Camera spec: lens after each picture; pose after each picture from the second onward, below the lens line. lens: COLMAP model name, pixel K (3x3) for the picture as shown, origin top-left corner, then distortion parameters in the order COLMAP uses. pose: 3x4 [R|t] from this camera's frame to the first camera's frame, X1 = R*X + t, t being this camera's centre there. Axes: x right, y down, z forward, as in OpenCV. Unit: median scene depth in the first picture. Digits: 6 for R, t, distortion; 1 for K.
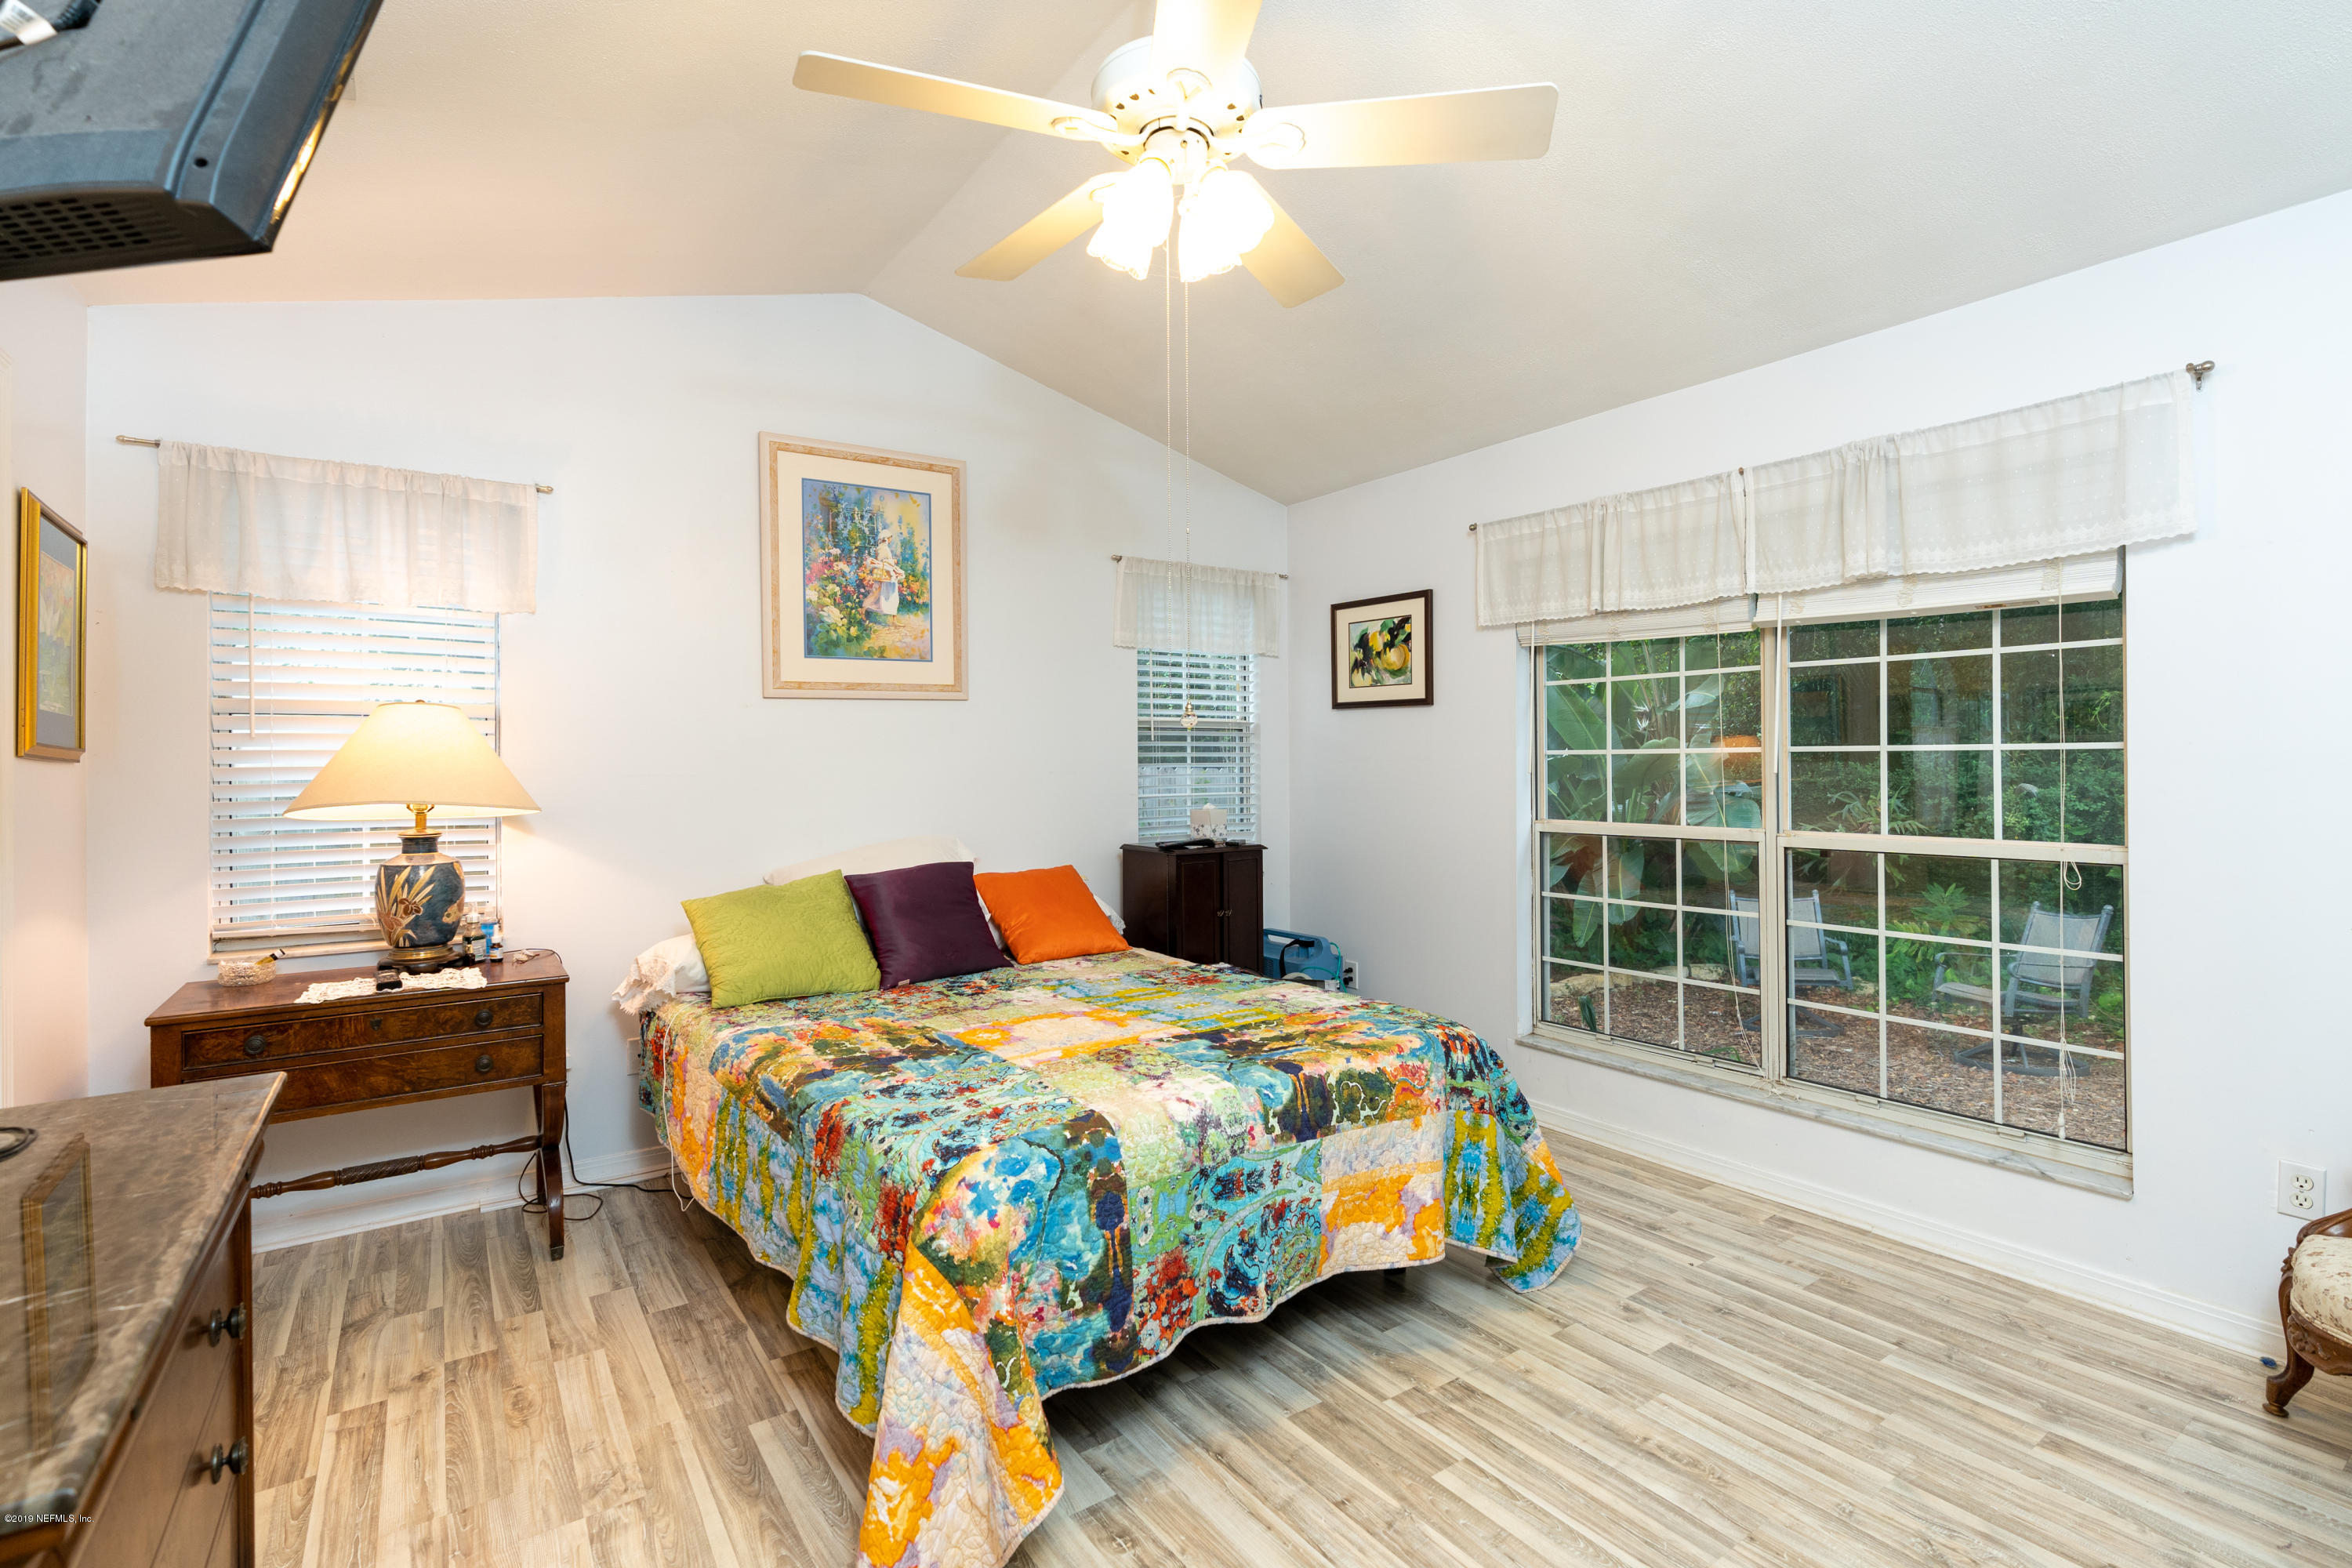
lens RADIAL K [[1064.9, 0, 1180.6], [0, 1064.9, 800.9], [0, 0, 1]] dist [-0.011752, 0.004720]
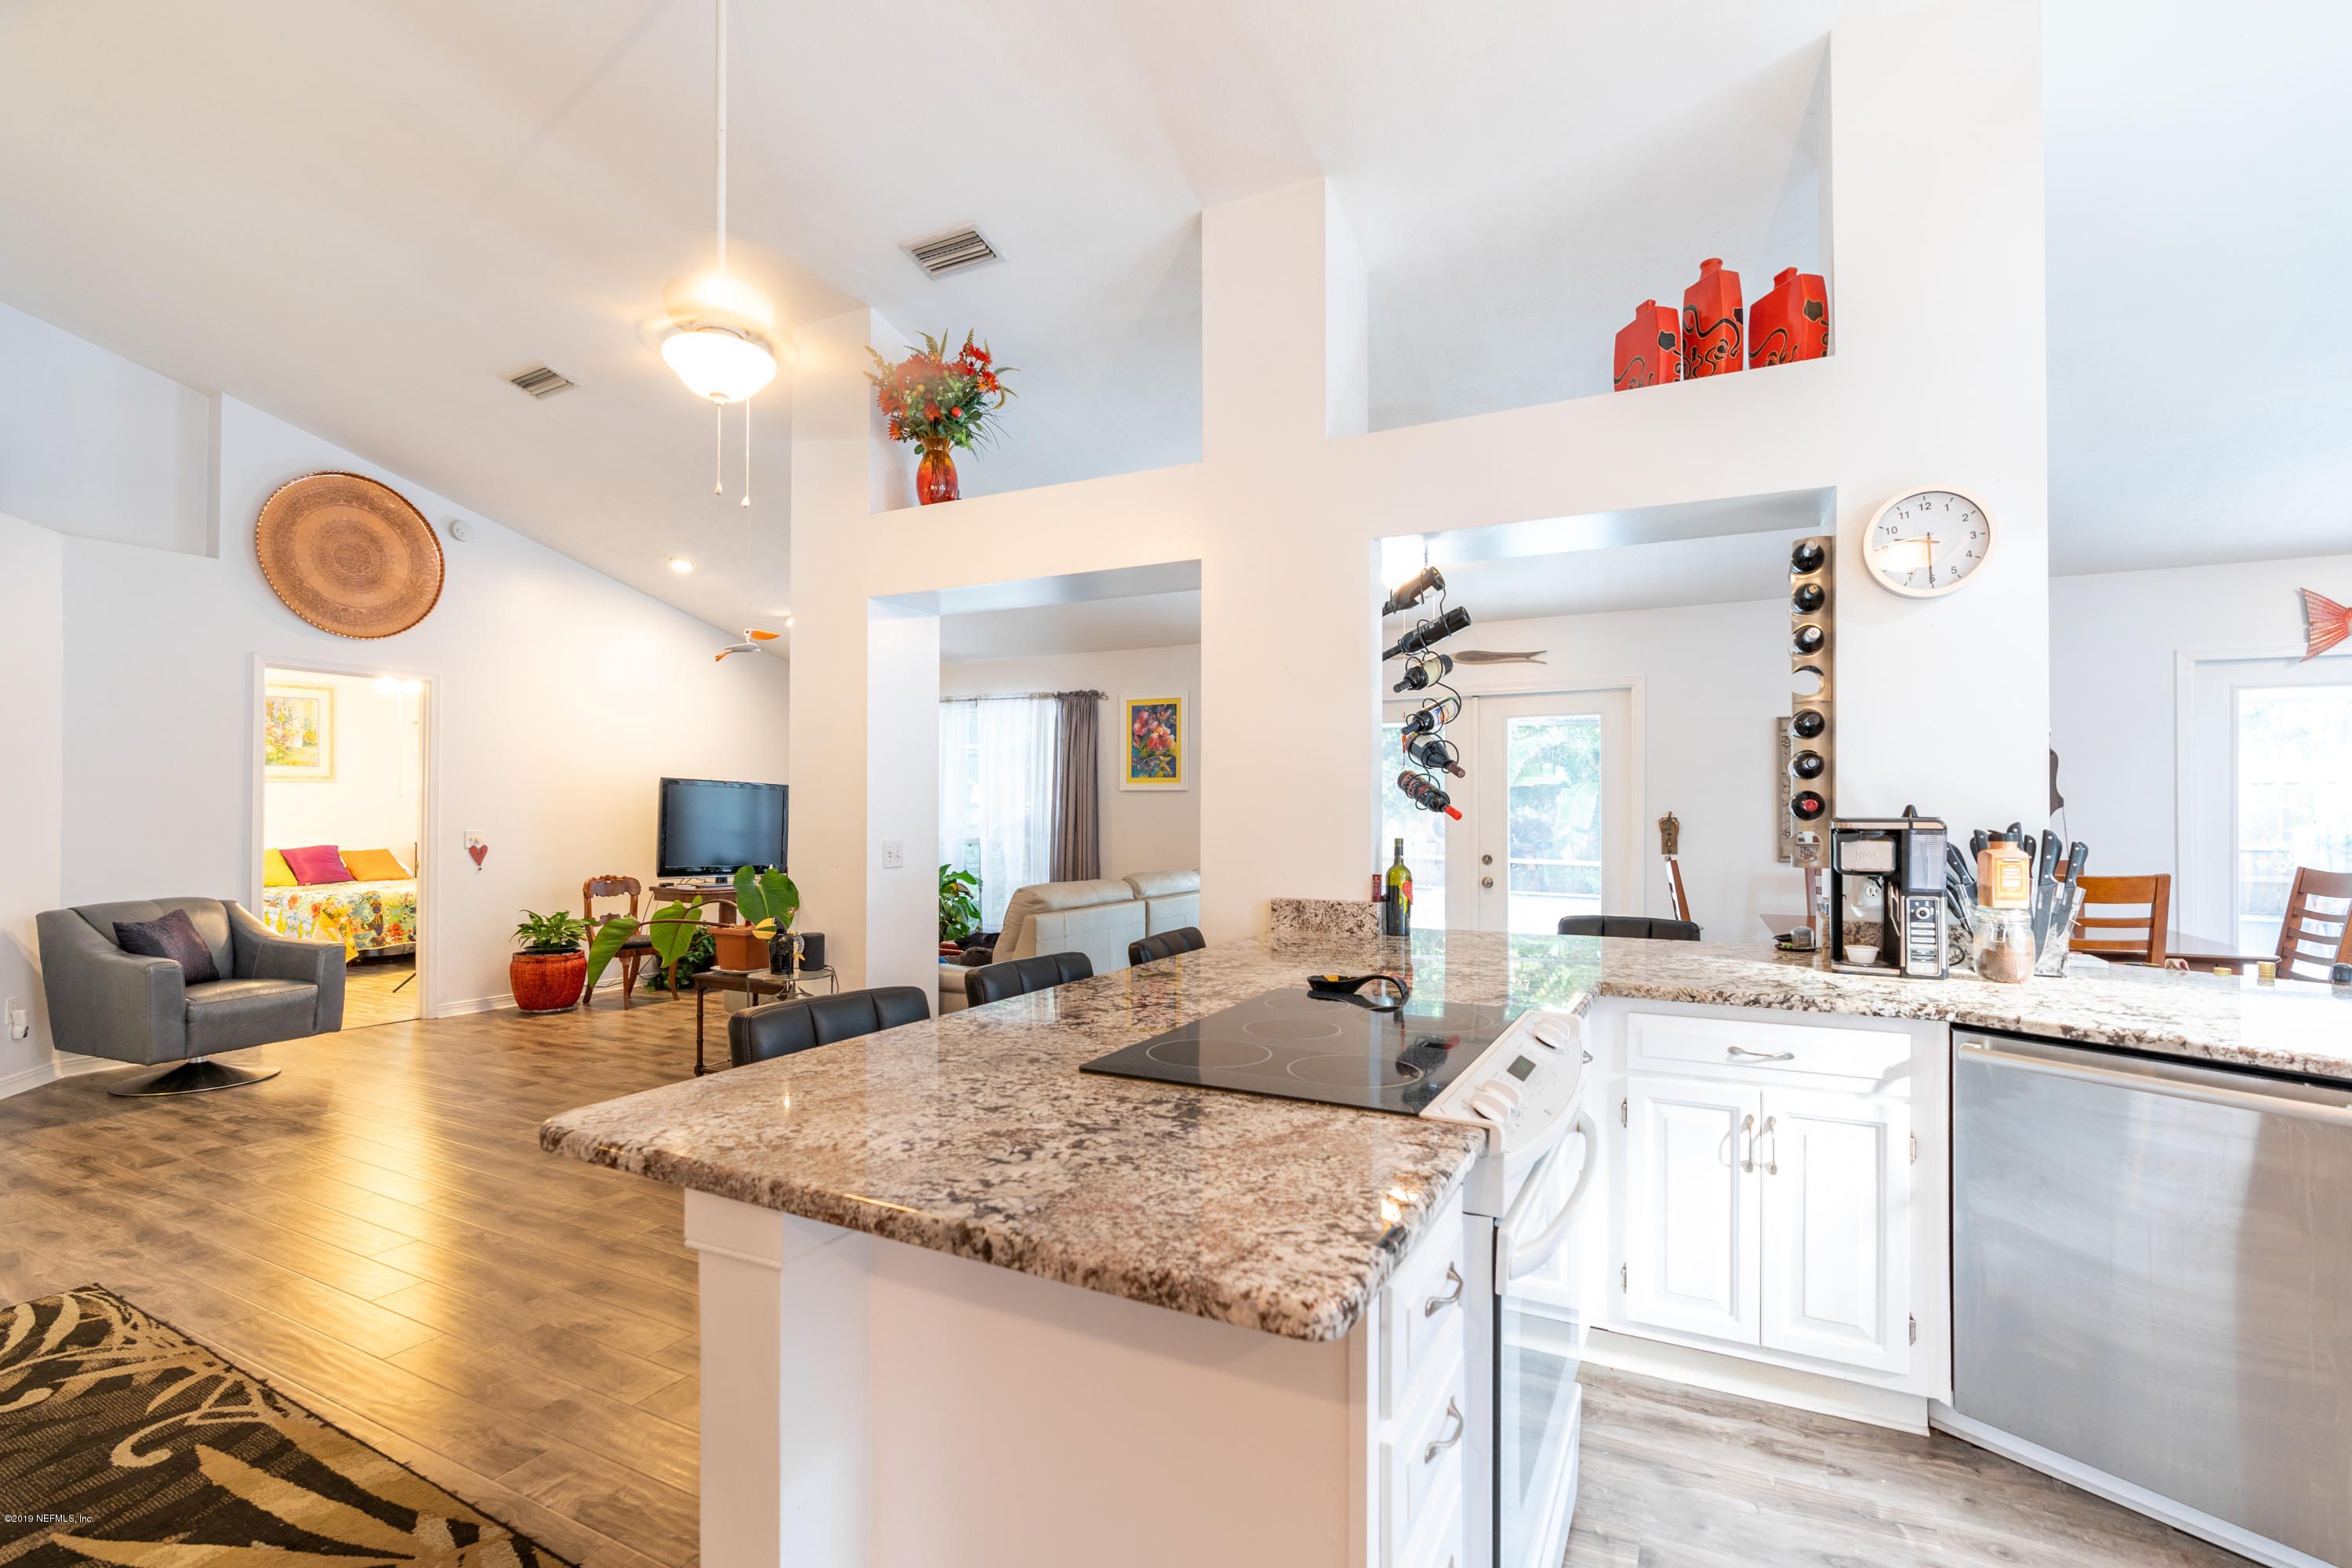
lens RADIAL K [[1064.9, 0, 1180.6], [0, 1064.9, 800.9], [0, 0, 1]] dist [-0.011752, 0.004720]
pose [[0.886305, 0.001148, 0.463100, 0.468822], [0.016436, 0.999289, -0.033934, 0.079824], [-0.462809, 0.037688, 0.885656, -2.442679]]
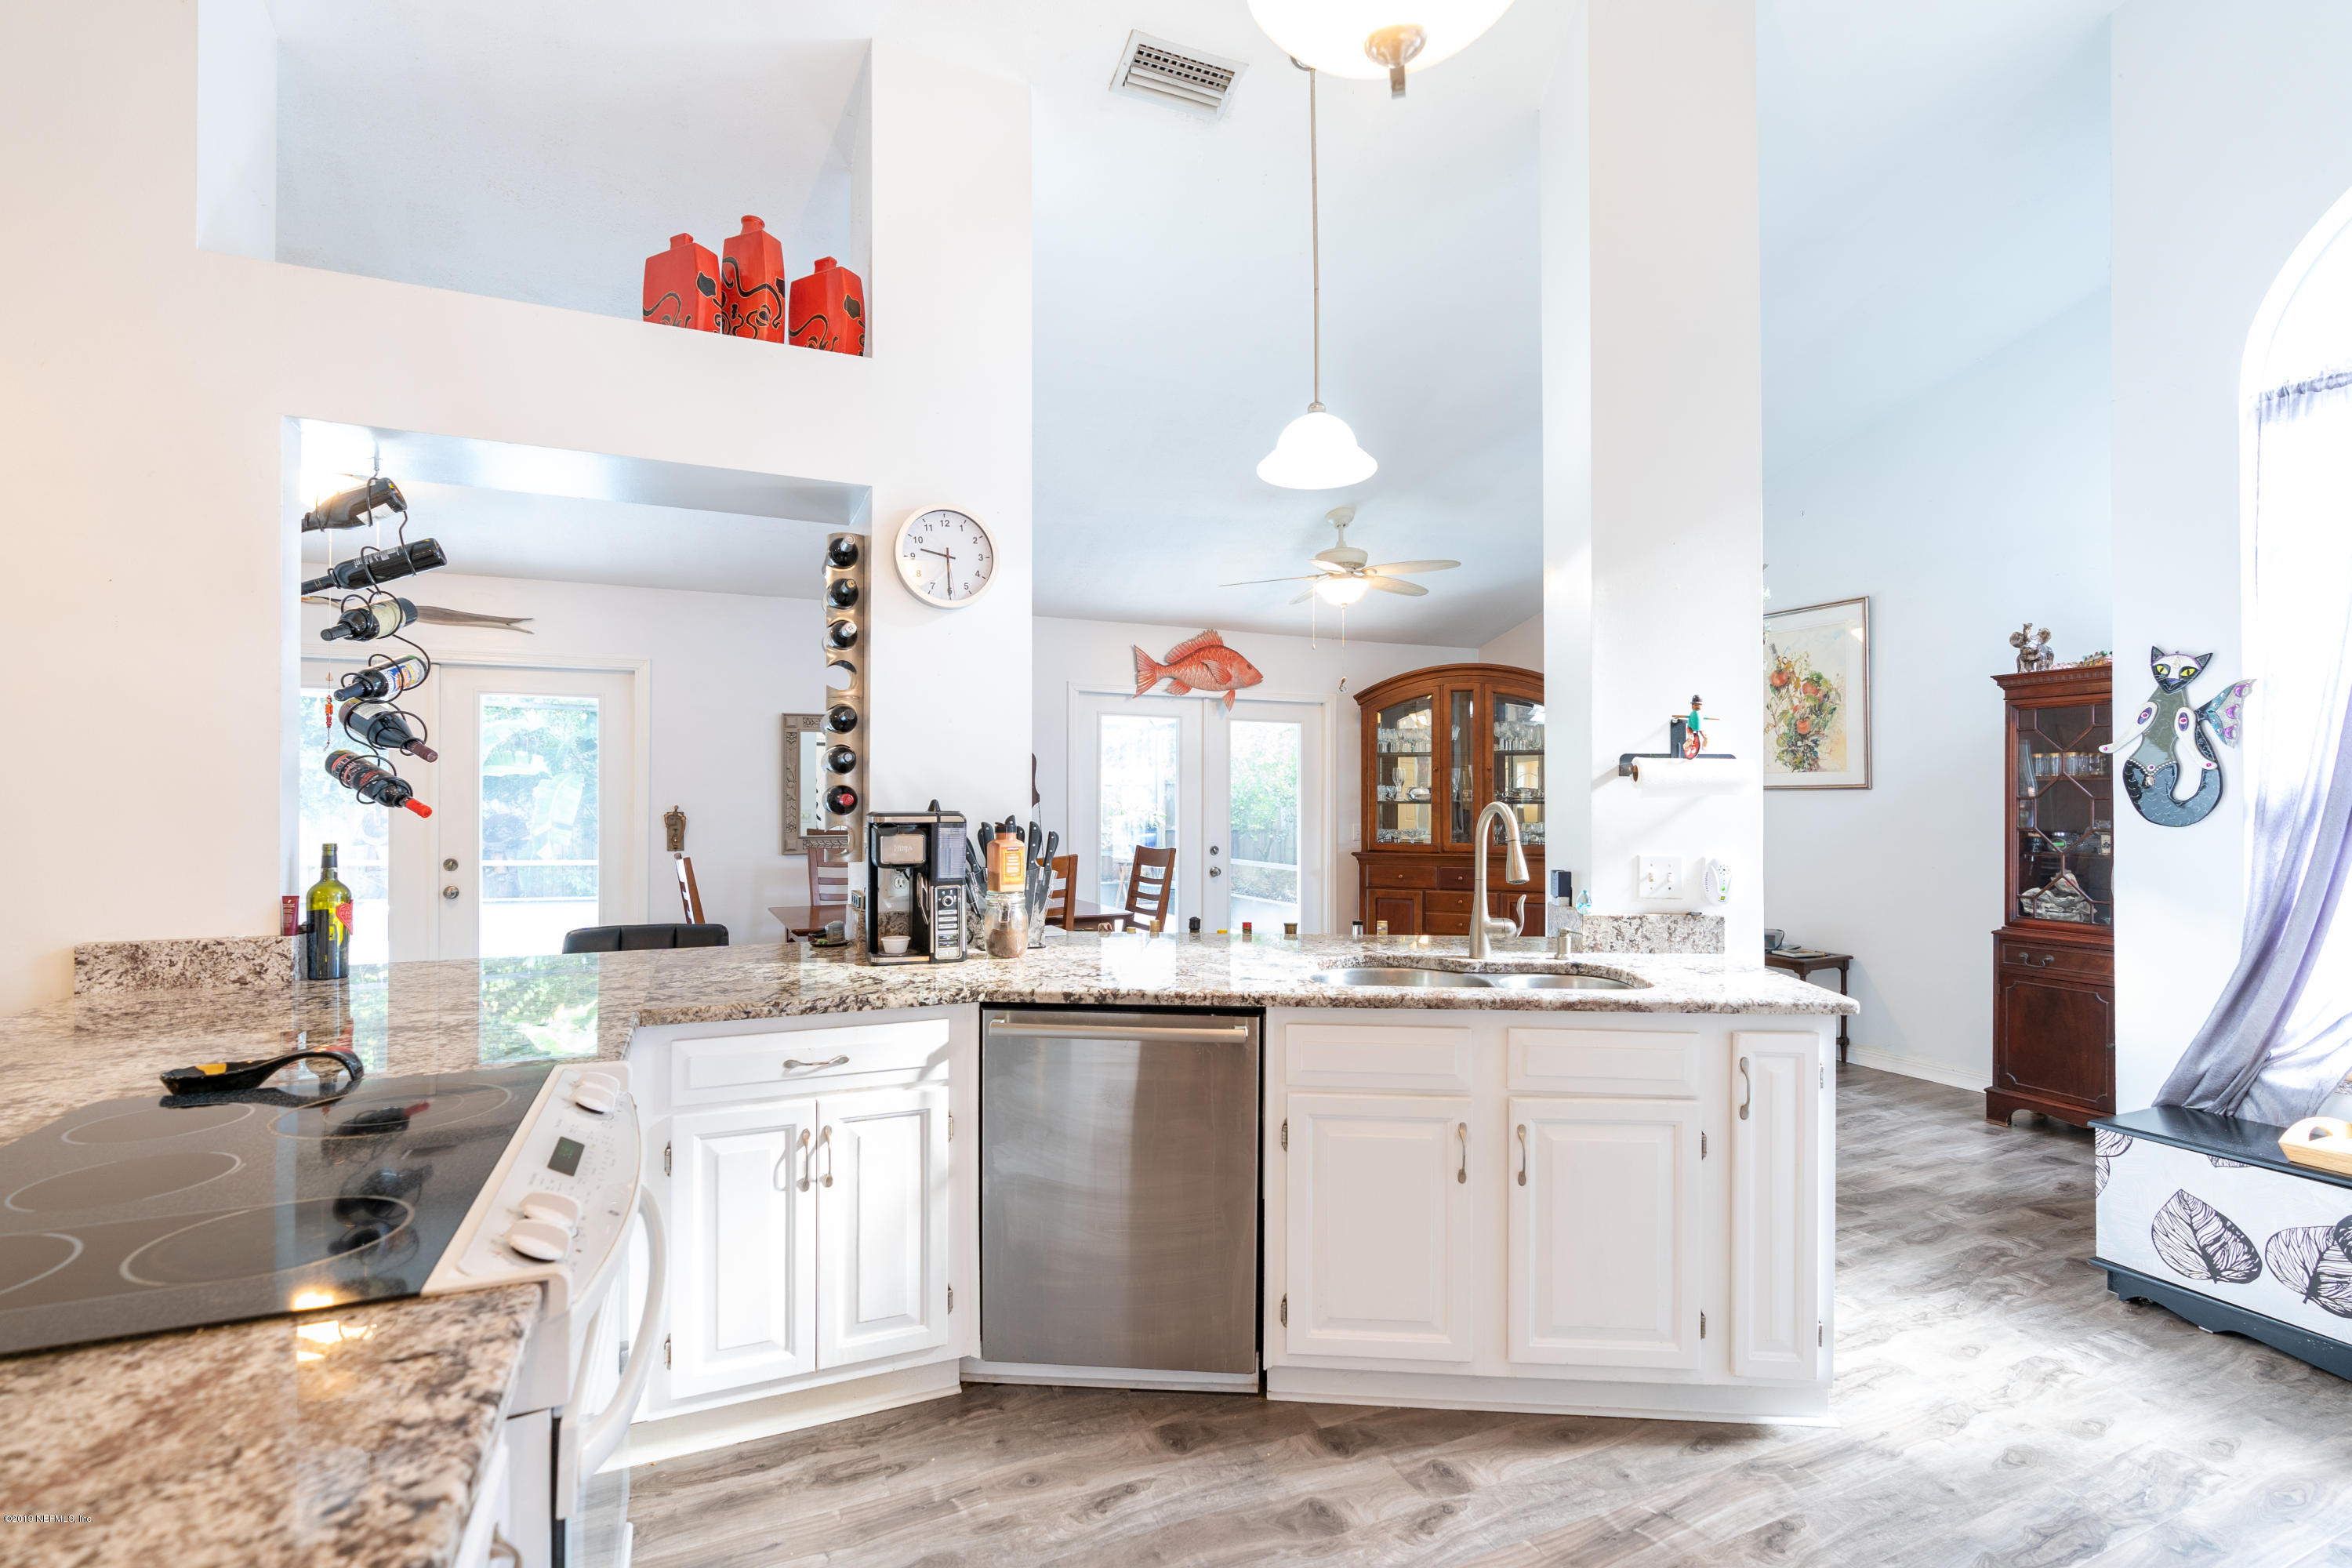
lens RADIAL K [[1064.9, 0, 1180.6], [0, 1064.9, 800.9], [0, 0, 1]] dist [-0.011752, 0.004720]
pose [[0.193330, 0.000244, 0.981134, 0.525246], [0.029525, 0.999546, -0.006067, 0.076740], [-0.980689, 0.030141, 0.193235, -2.350109]]
